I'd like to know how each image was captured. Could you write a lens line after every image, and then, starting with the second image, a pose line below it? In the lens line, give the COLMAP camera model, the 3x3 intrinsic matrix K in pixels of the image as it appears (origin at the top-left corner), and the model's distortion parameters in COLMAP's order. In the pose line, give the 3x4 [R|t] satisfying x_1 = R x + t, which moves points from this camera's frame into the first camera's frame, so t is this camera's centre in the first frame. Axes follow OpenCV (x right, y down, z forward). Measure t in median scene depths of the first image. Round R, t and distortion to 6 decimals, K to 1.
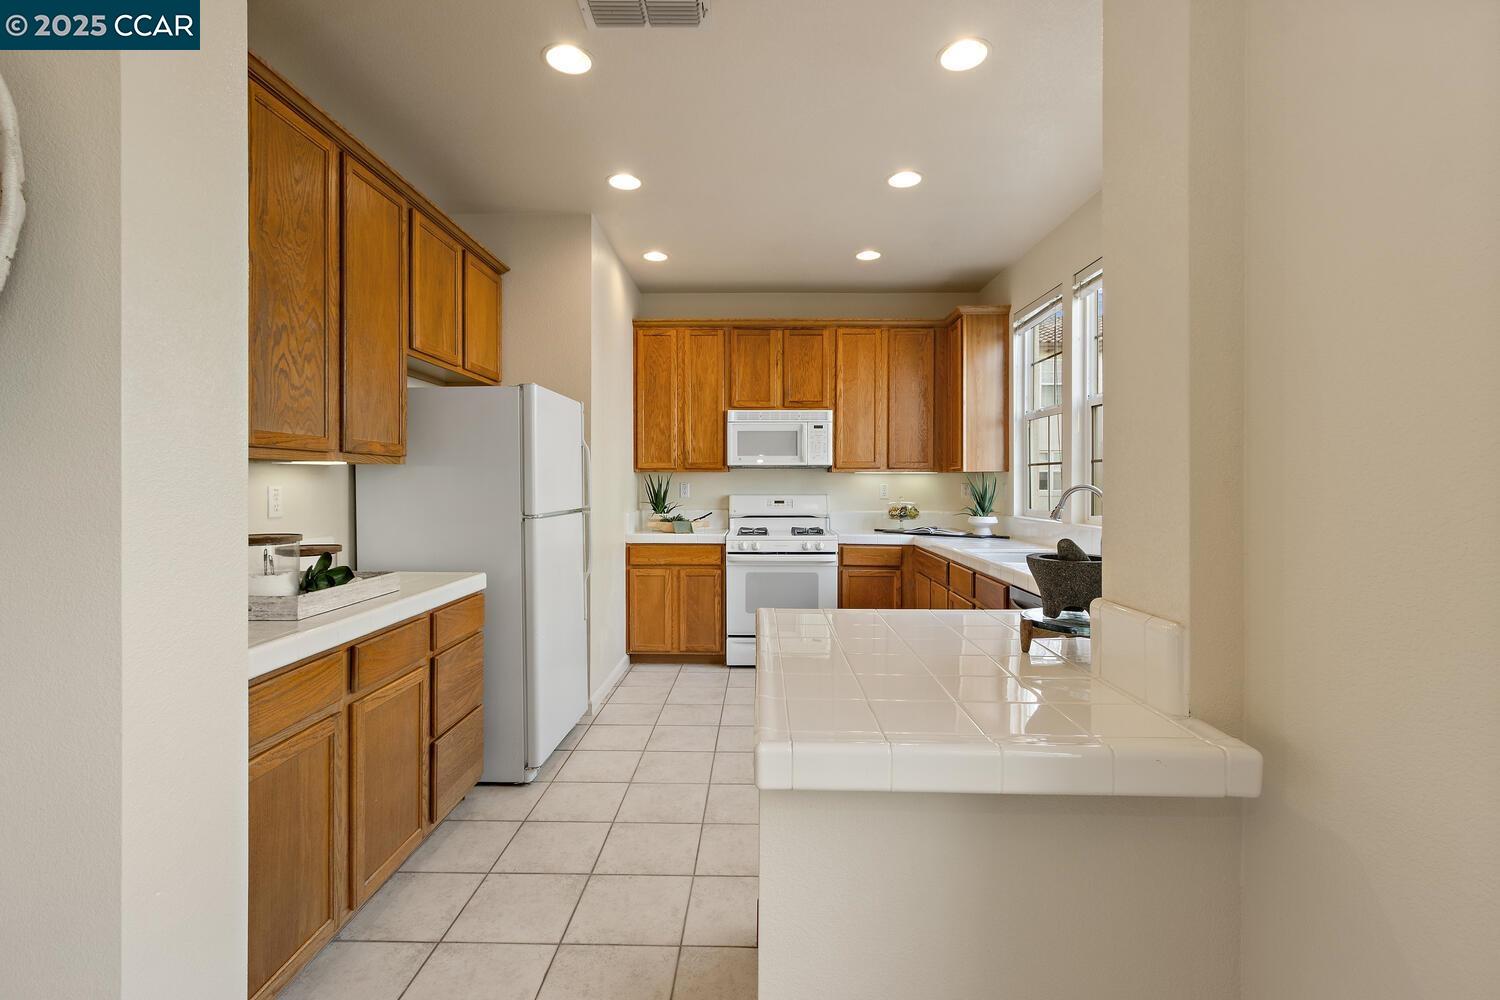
lens RADIAL K [[696.1, 0, 748.7], [0, 696.1, 489.4], [0, 0, 1]] dist [-0.002775, -0.000025]
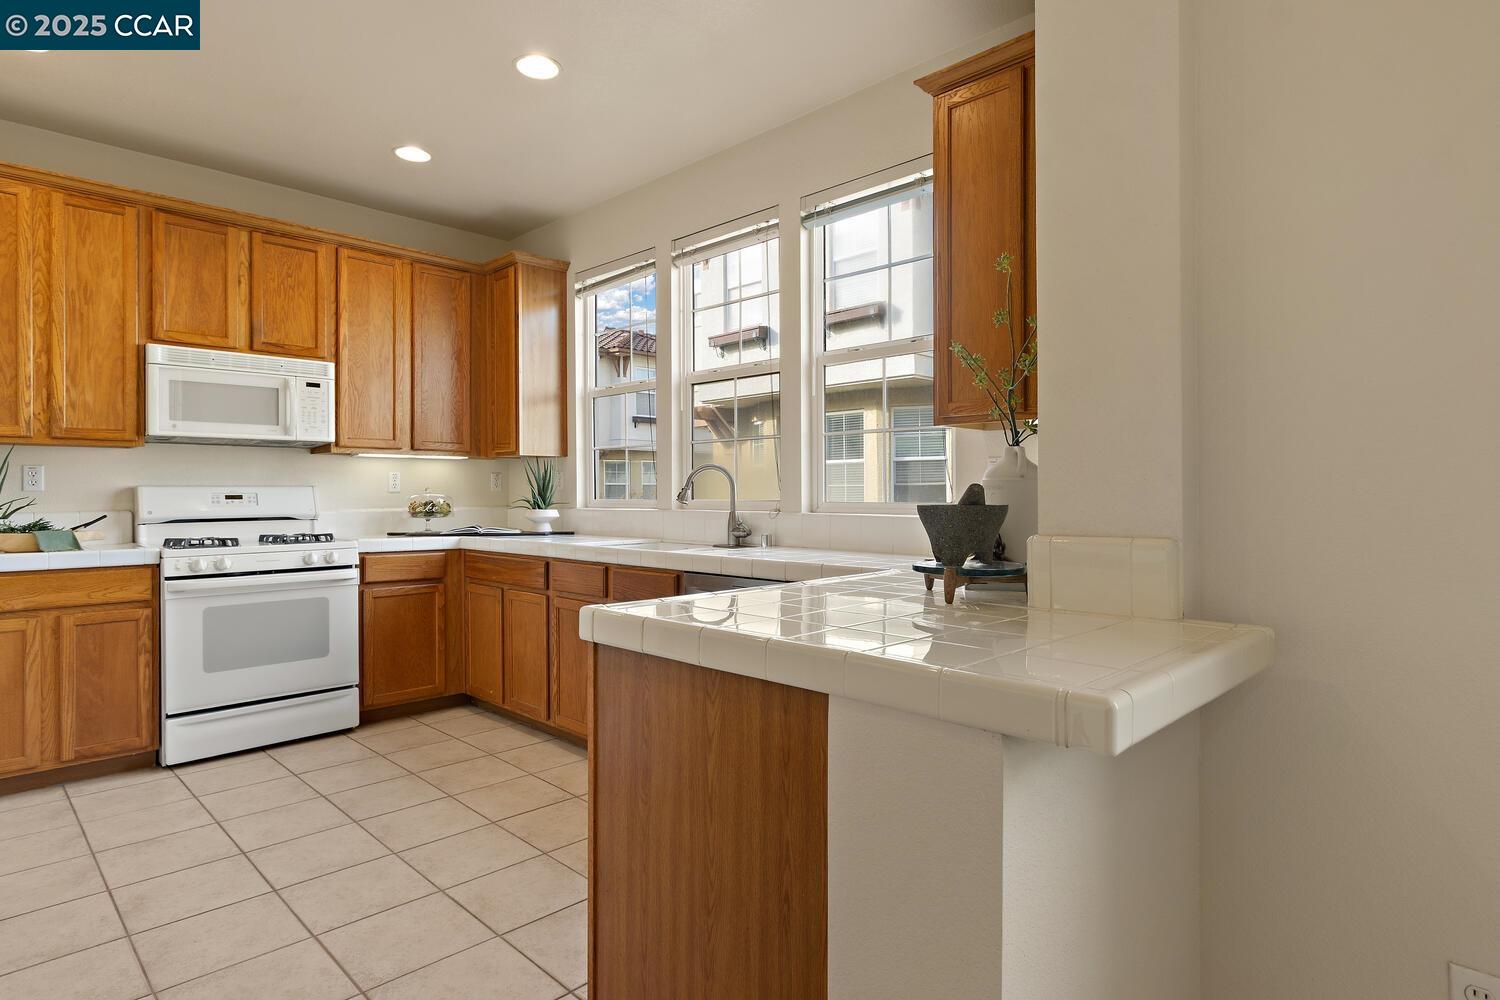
lens RADIAL K [[815.6, 0, 753.1], [0, 815.6, 497.2], [0, 0, 1]] dist [0.005536, -0.002820]
pose [[0.685462, -0.007733, 0.728068, -0.188564], [0.012659, 0.999919, -0.001298, 0.026722], [-0.727999, 0.010106, 0.685504, 0.137172]]
